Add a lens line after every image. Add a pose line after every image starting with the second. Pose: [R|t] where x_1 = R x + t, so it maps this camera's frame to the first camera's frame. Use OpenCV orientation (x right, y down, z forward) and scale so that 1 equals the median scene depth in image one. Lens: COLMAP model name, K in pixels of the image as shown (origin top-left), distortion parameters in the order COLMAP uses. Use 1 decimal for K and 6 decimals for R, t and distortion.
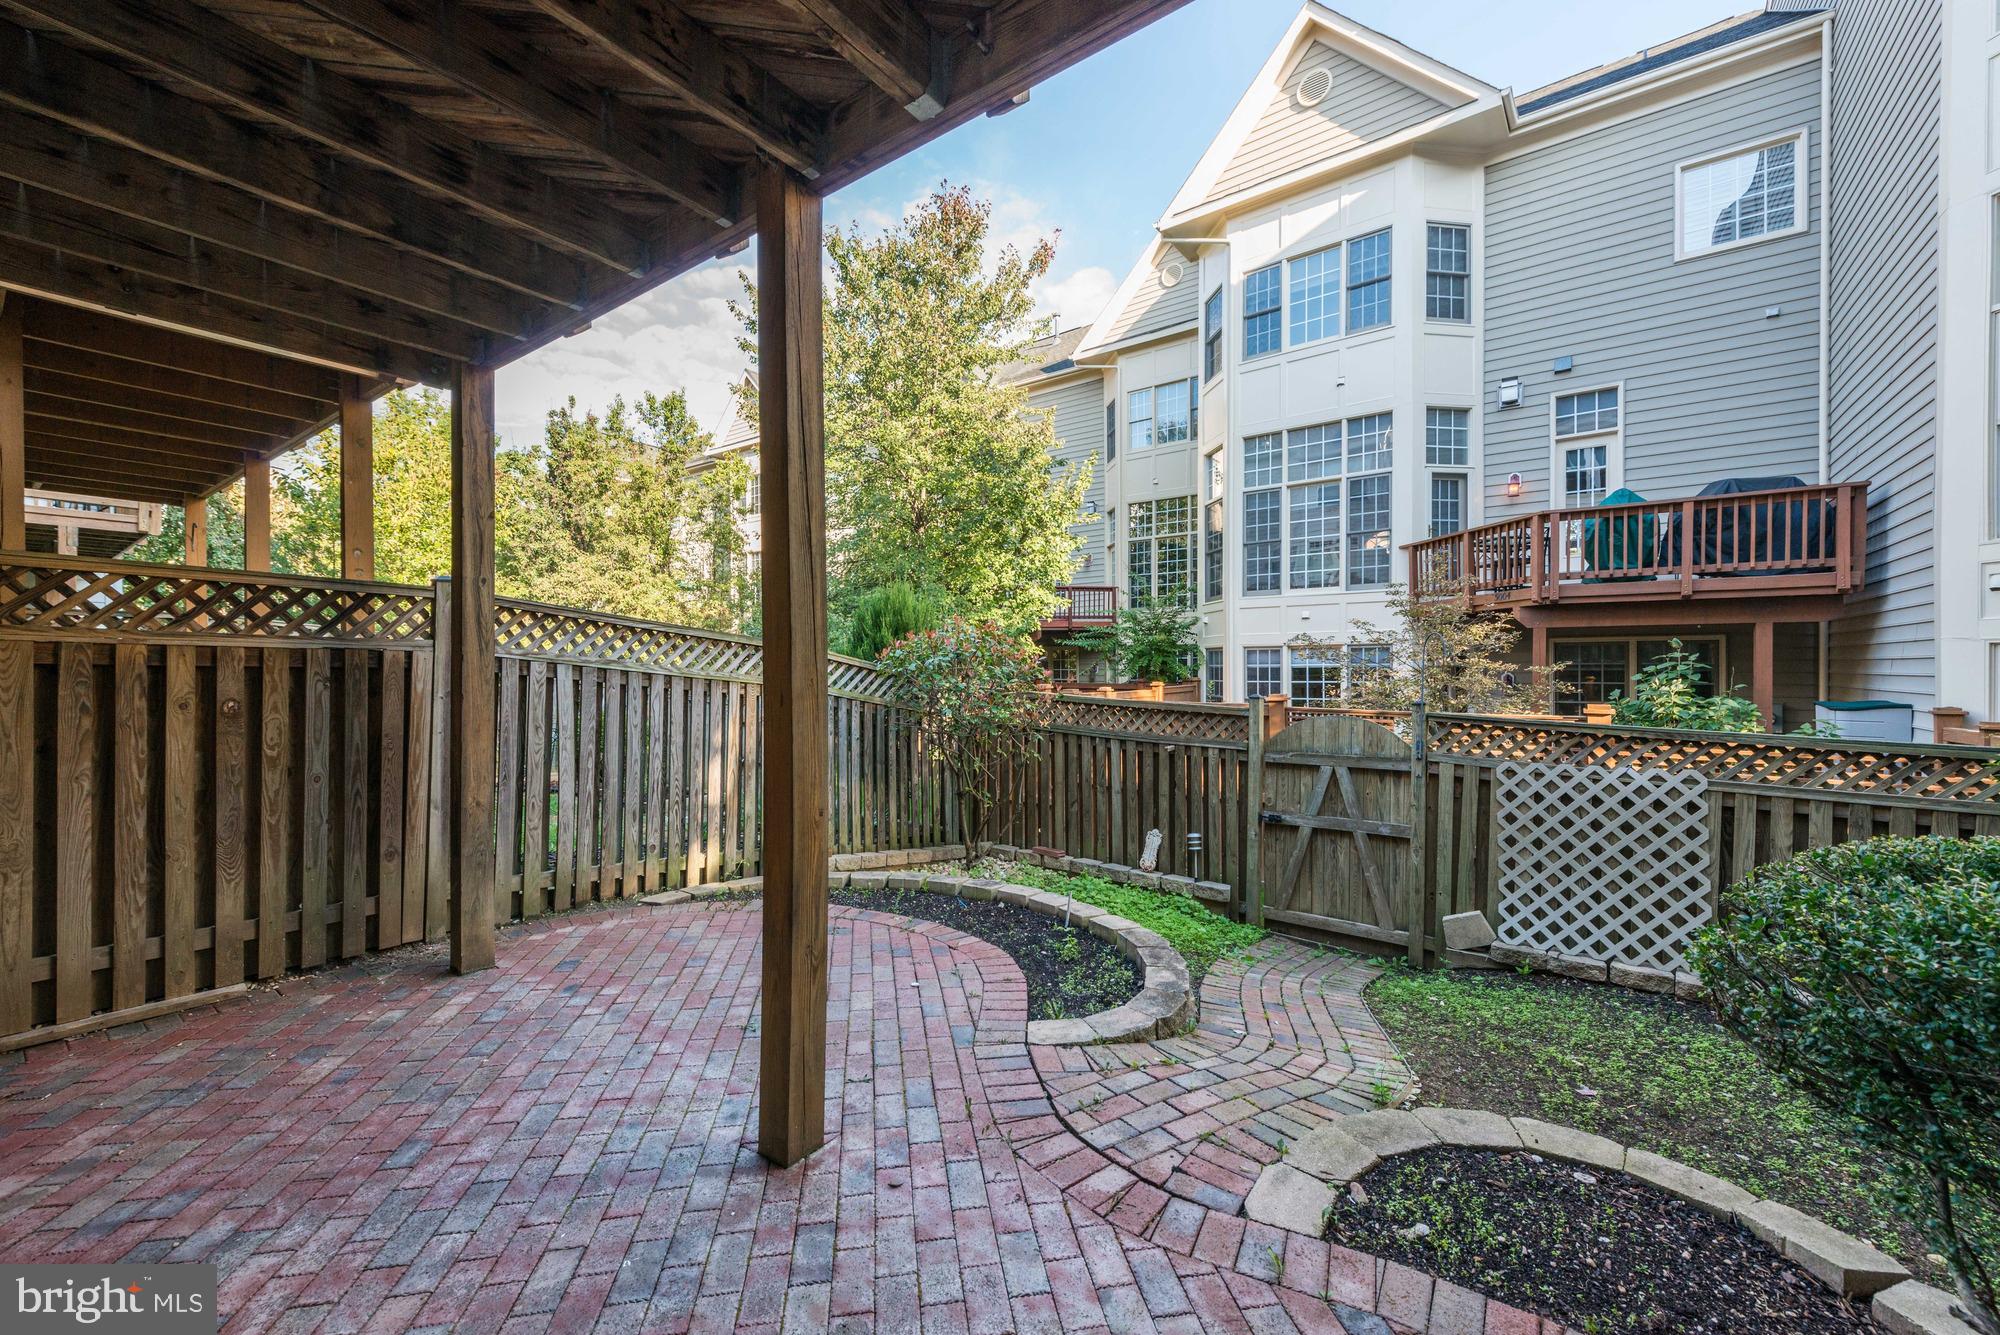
lens RADIAL K [[780.3, 0, 1009.7], [0, 780.3, 674.0], [0, 0, 1]] dist [0.012532, -0.004599]
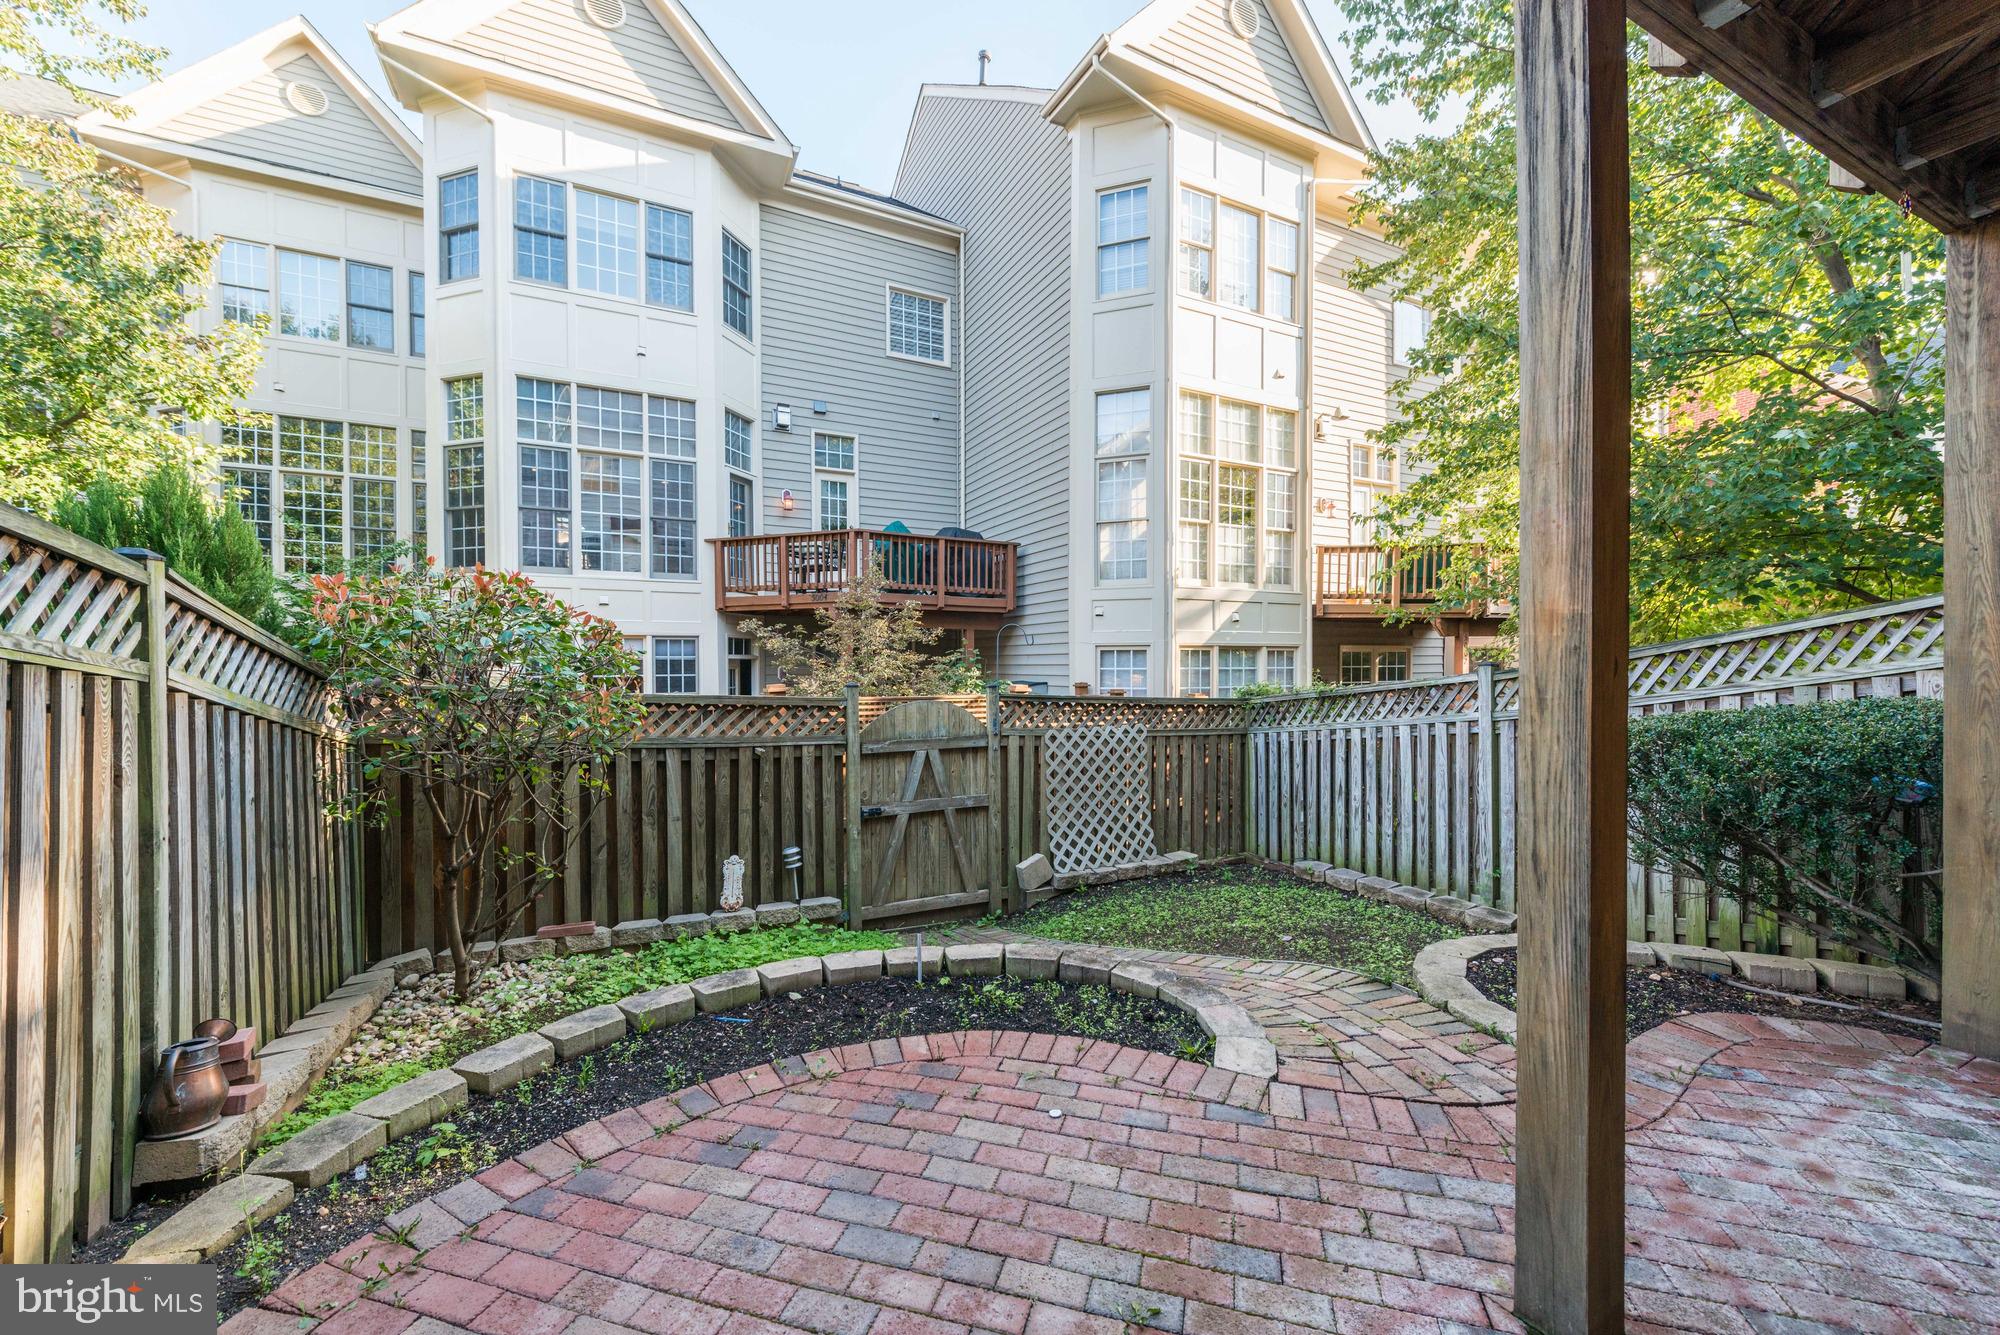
lens RADIAL K [[769.6, 0, 993.9], [0, 769.6, 675.6], [0, 0, 1]] dist [0.008746, -0.000482]
pose [[0.454686, -0.012447, 0.890565, -0.251659], [0.008138, 0.999919, 0.009821, 0.006043], [-0.890615, 0.002782, 0.454750, 0.259596]]
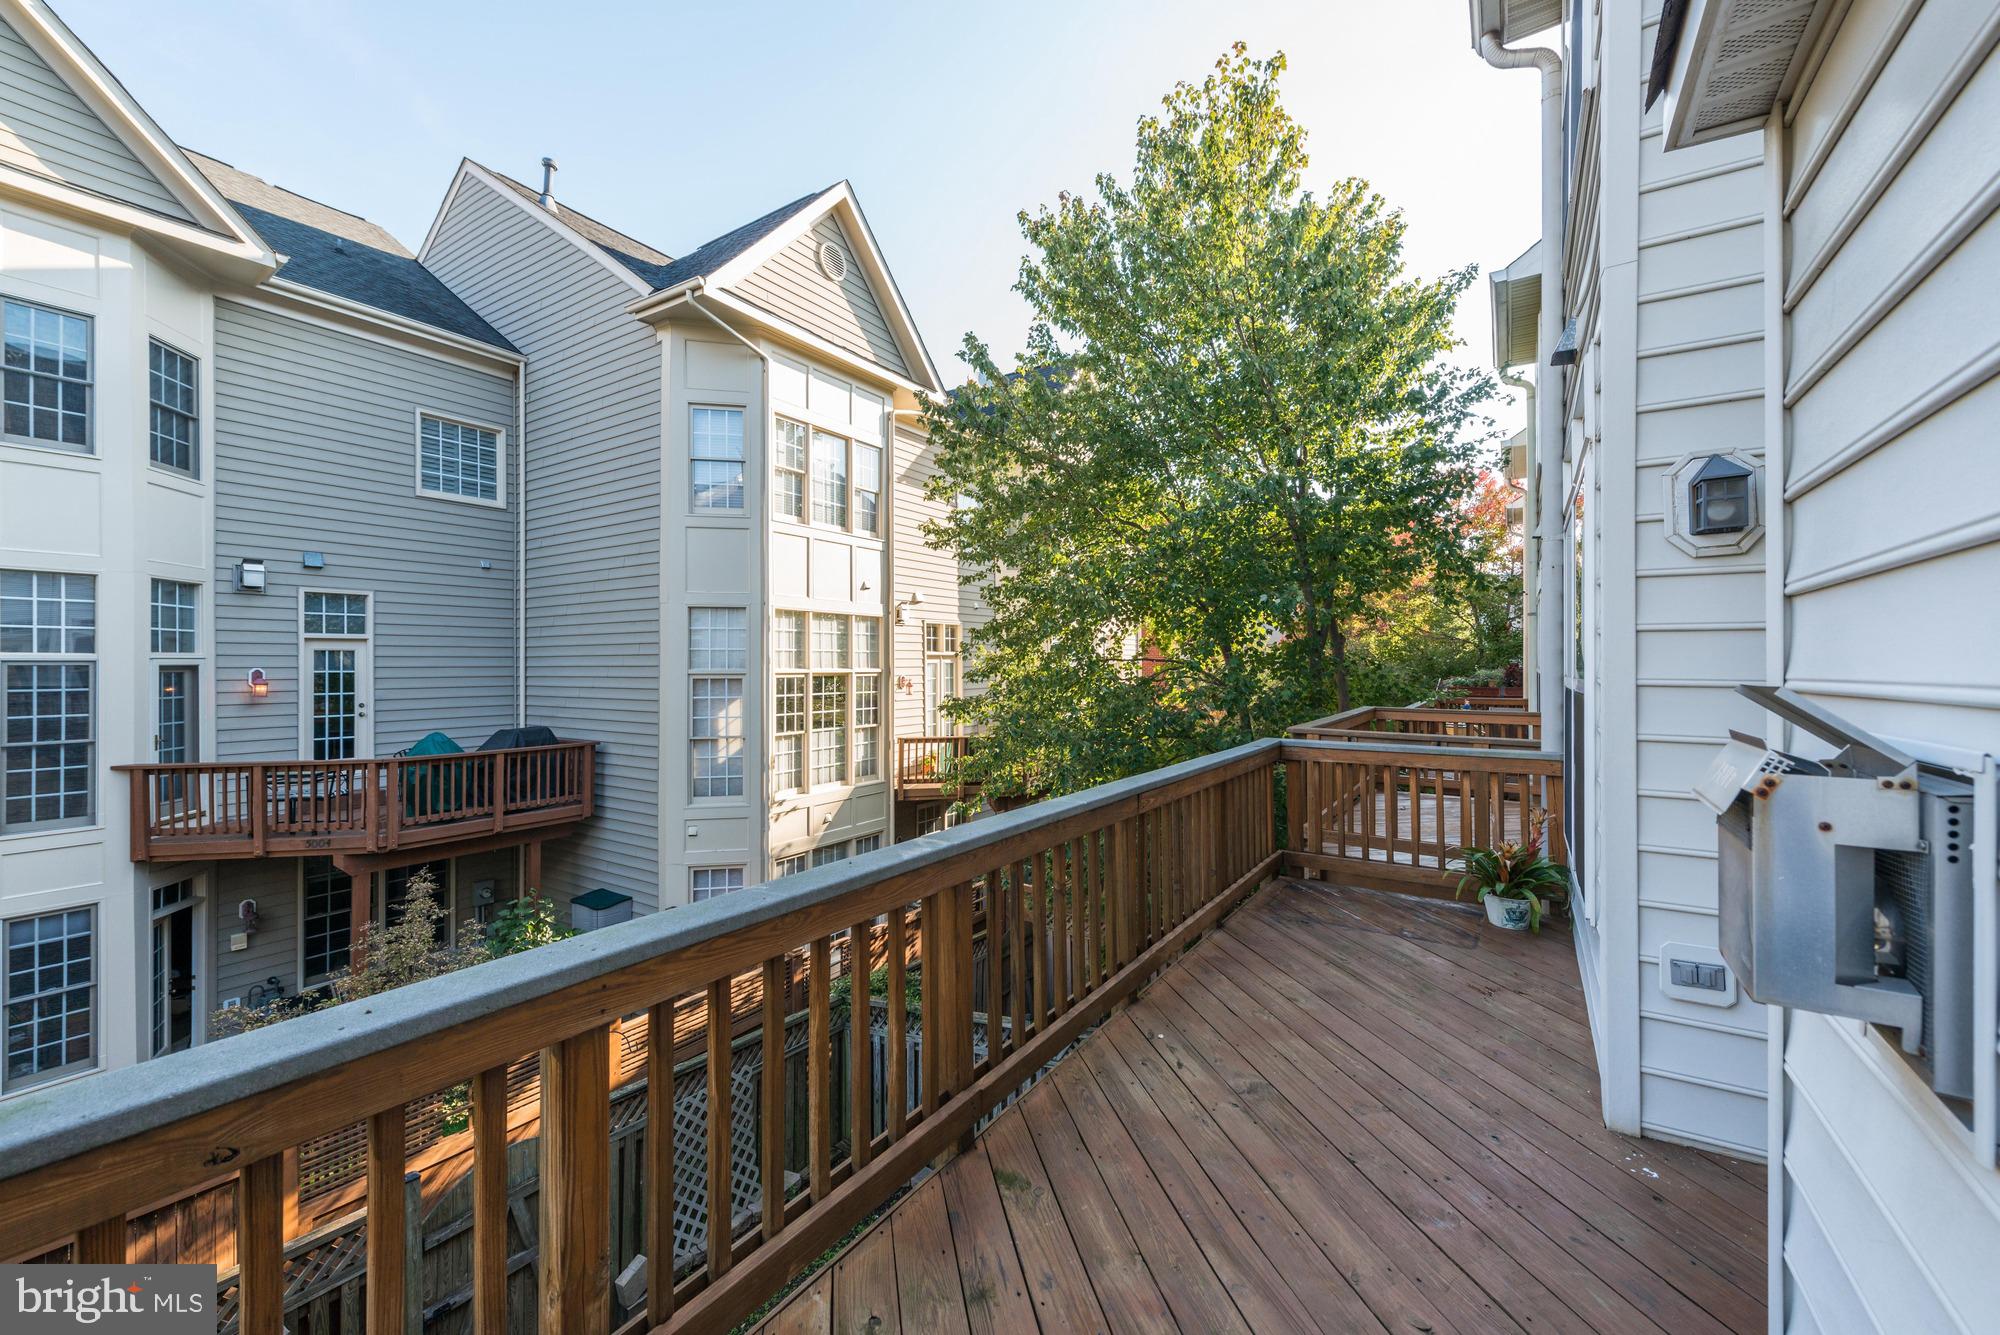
lens RADIAL K [[785.5, 0, 984.9], [0, 785.5, 667.9], [0, 0, 1]] dist [0.017782, -0.007763]
pose [[-0.041927, 0.001061, 0.999120, -0.313010], [0.006869, 0.999976, -0.000774, -0.289499], [-0.999097, 0.006830, -0.041933, 0.263633]]
